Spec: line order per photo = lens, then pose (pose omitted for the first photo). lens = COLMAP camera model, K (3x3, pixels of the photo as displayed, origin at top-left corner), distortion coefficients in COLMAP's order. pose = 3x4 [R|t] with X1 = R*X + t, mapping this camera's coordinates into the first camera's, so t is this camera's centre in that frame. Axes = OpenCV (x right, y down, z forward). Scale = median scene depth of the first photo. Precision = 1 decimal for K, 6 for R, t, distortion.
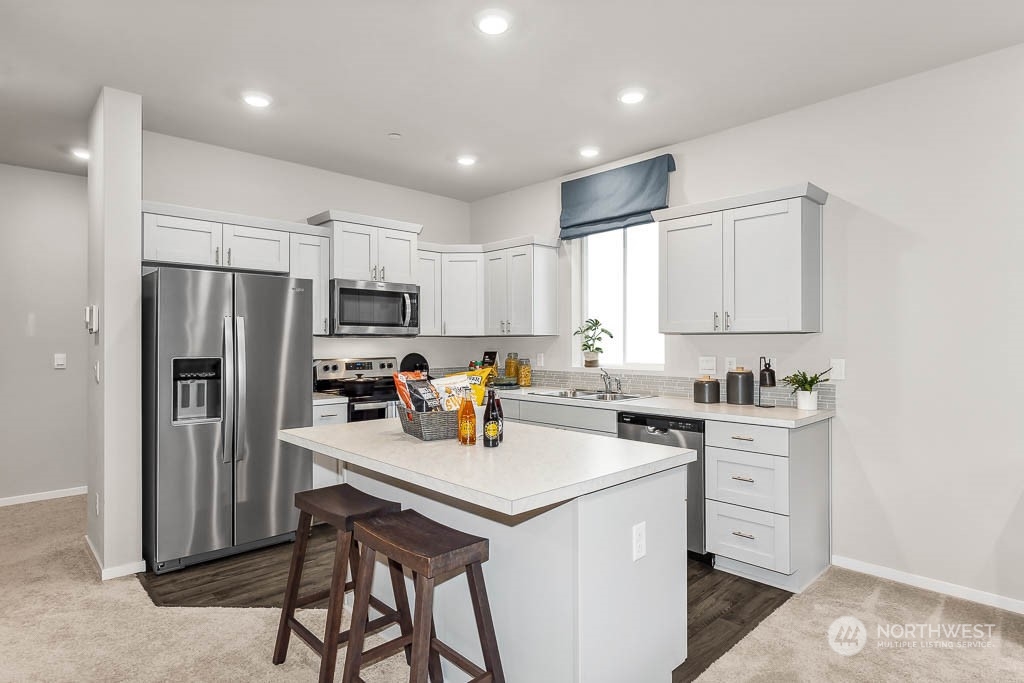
lens RADIAL K [[562.9, 0, 516.0], [0, 562.9, 343.1], [0, 0, 1]] dist [0.014859, 0.000517]
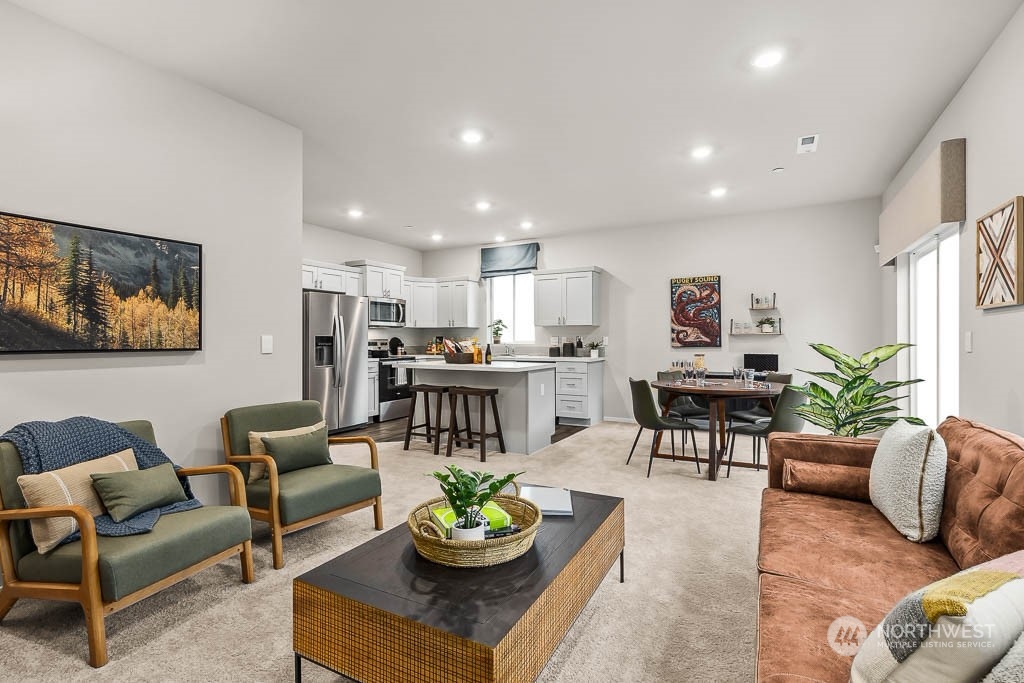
lens RADIAL K [[480.0, 0, 505.0], [0, 480.0, 340.7], [0, 0, 1]] dist [0.015174, -0.001184]
pose [[0.963625, -0.000604, 0.267257, -0.292358], [0.001187, 0.999997, -0.002018, 0.036030], [-0.267255, 0.002262, 0.963623, -0.635797]]
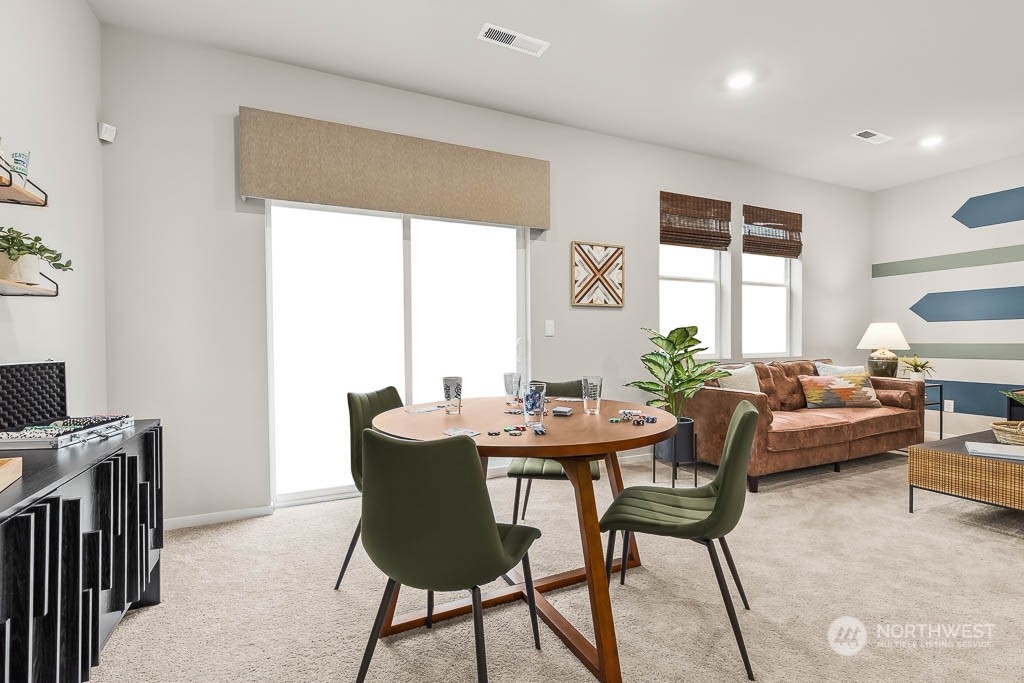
lens RADIAL K [[480.0, 0, 505.8], [0, 480.0, 339.3], [0, 0, 1]] dist [0.015174, -0.001184]
pose [[-0.942846, 0.014654, 0.332906, 0.253676], [0.015414, 0.999881, -0.000357, 0.056108], [-0.332871, 0.004795, -0.942960, 0.607792]]
